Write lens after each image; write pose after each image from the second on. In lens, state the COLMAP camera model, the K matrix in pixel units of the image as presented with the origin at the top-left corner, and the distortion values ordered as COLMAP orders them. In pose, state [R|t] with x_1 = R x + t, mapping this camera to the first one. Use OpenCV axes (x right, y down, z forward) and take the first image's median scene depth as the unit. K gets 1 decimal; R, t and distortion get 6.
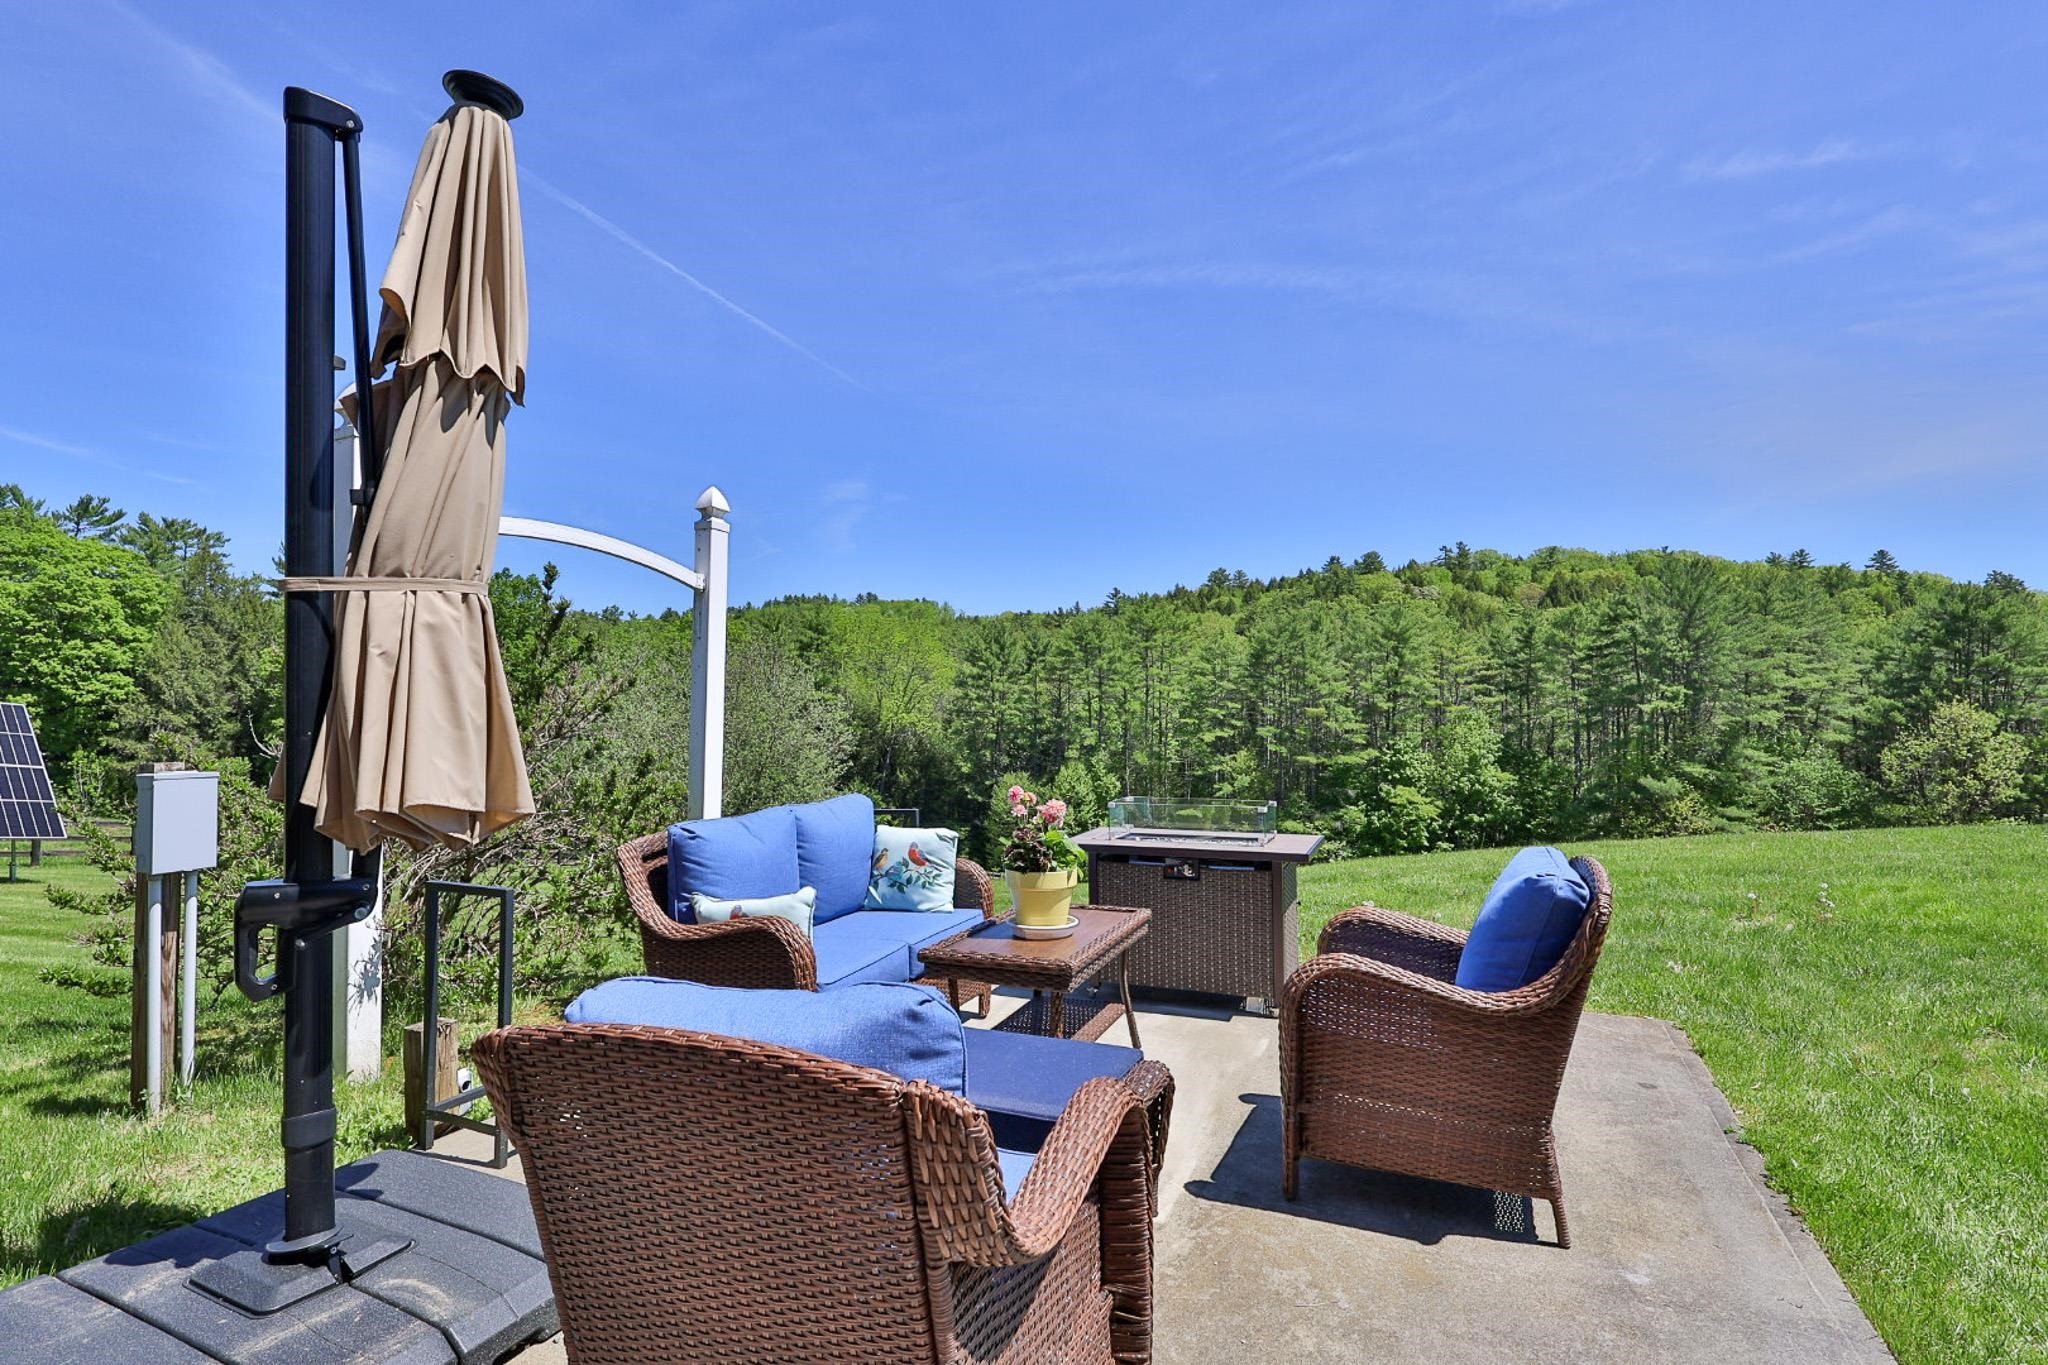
lens RADIAL K [[979.8, 0, 1024.0], [0, 979.8, 682.5], [0, 0, 1]] dist [0.000852, 0.000108]
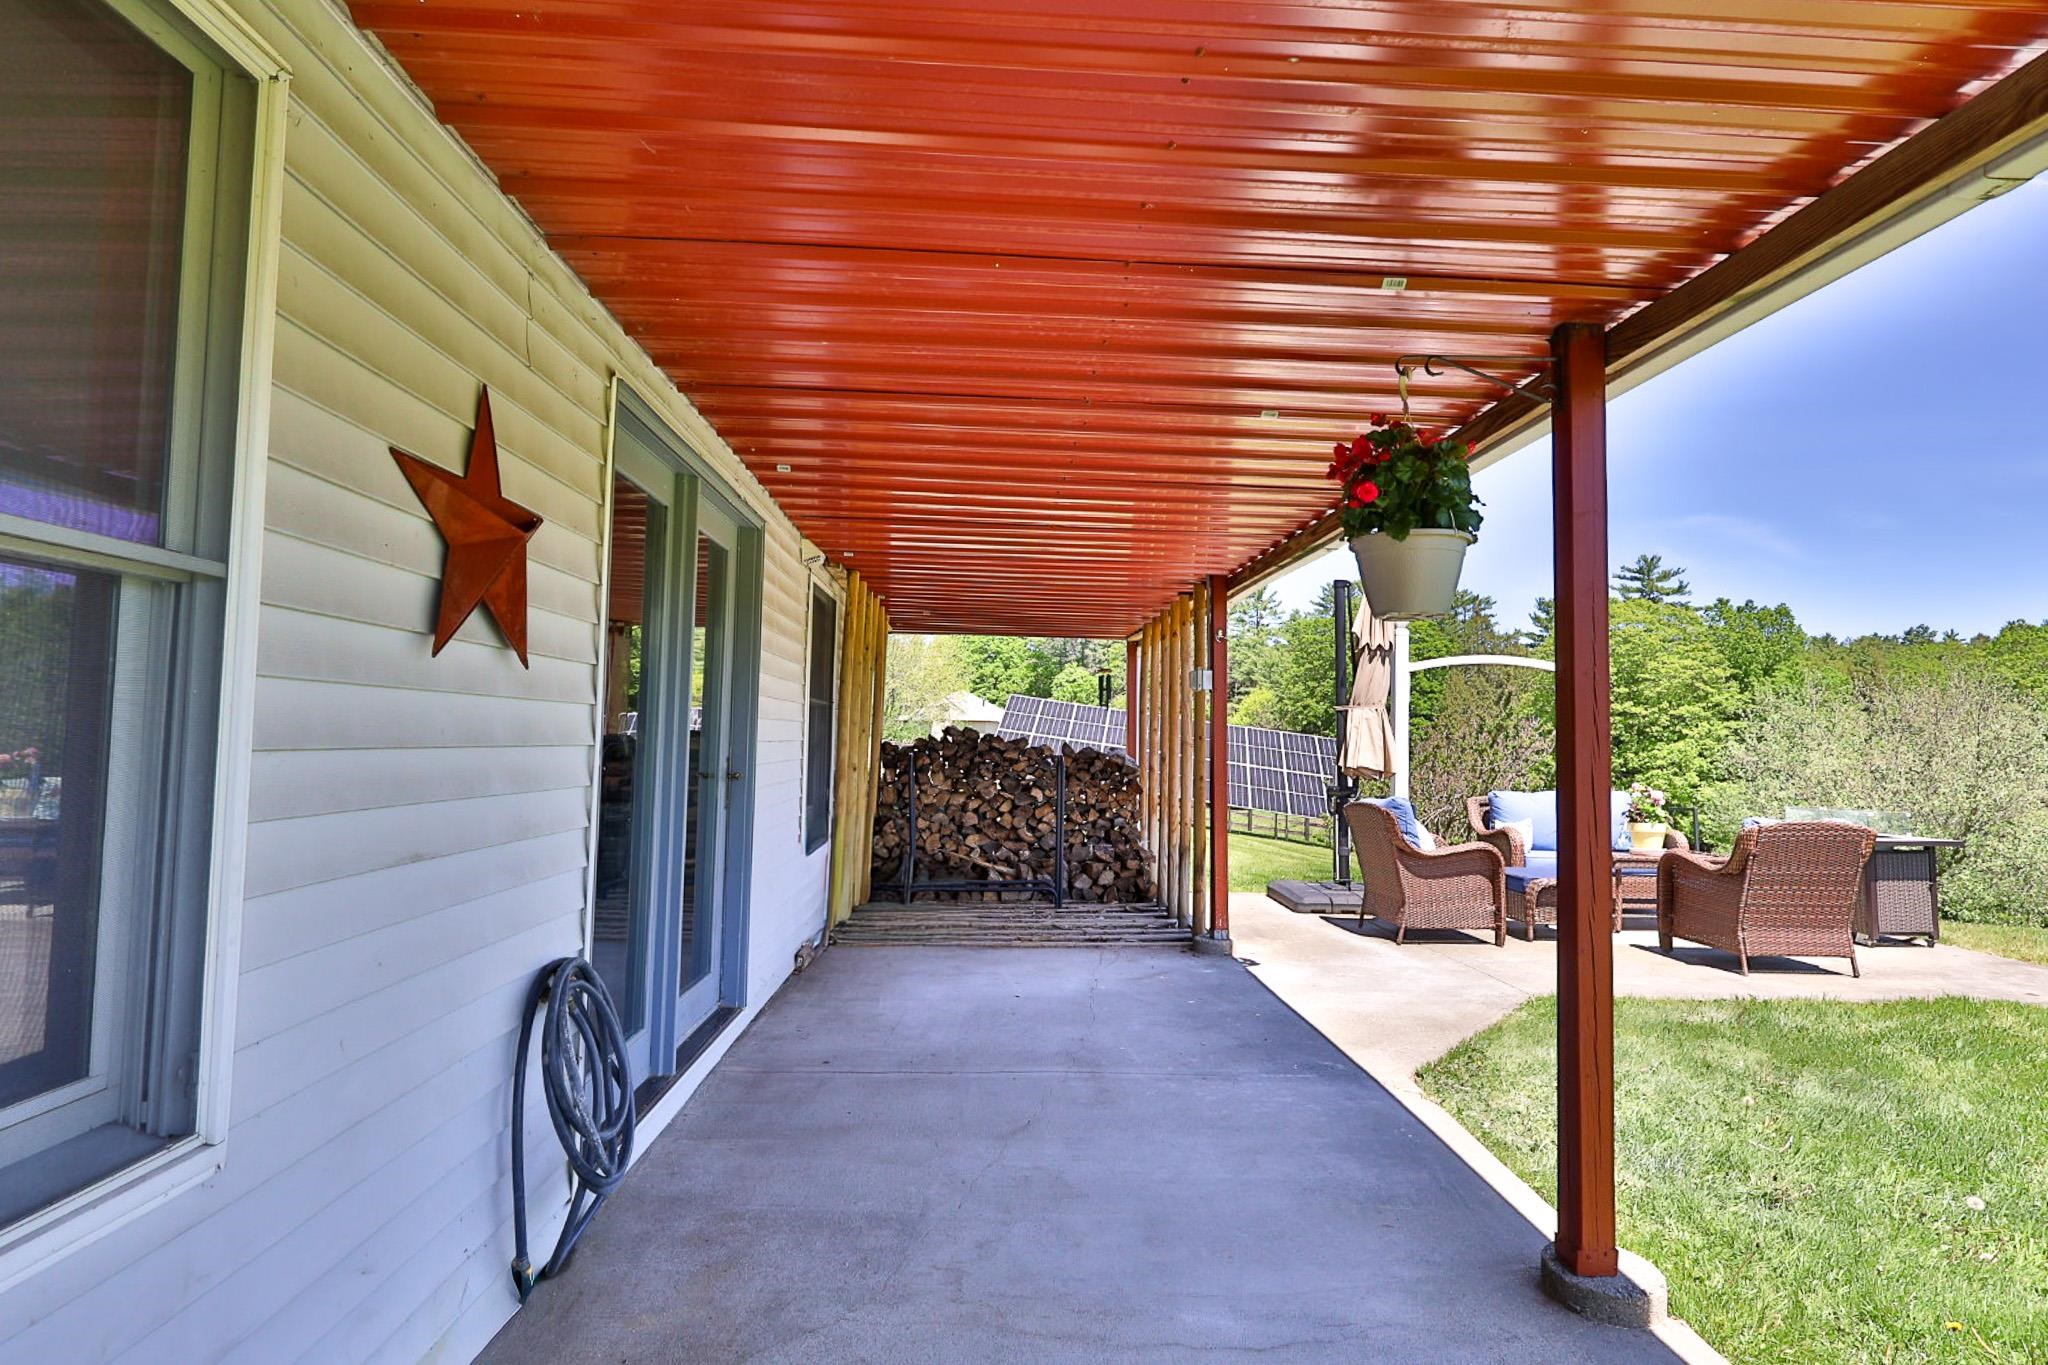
lens RADIAL K [[979.8, 0, 1024.0], [0, 979.8, 682.5], [0, 0, 1]] dist [0.000852, 0.000108]
pose [[0.425168, -0.040806, -0.904194, 2.145315], [0.002319, 0.999029, -0.043996, -0.036319], [0.905112, 0.016608, 0.424849, -1.695775]]
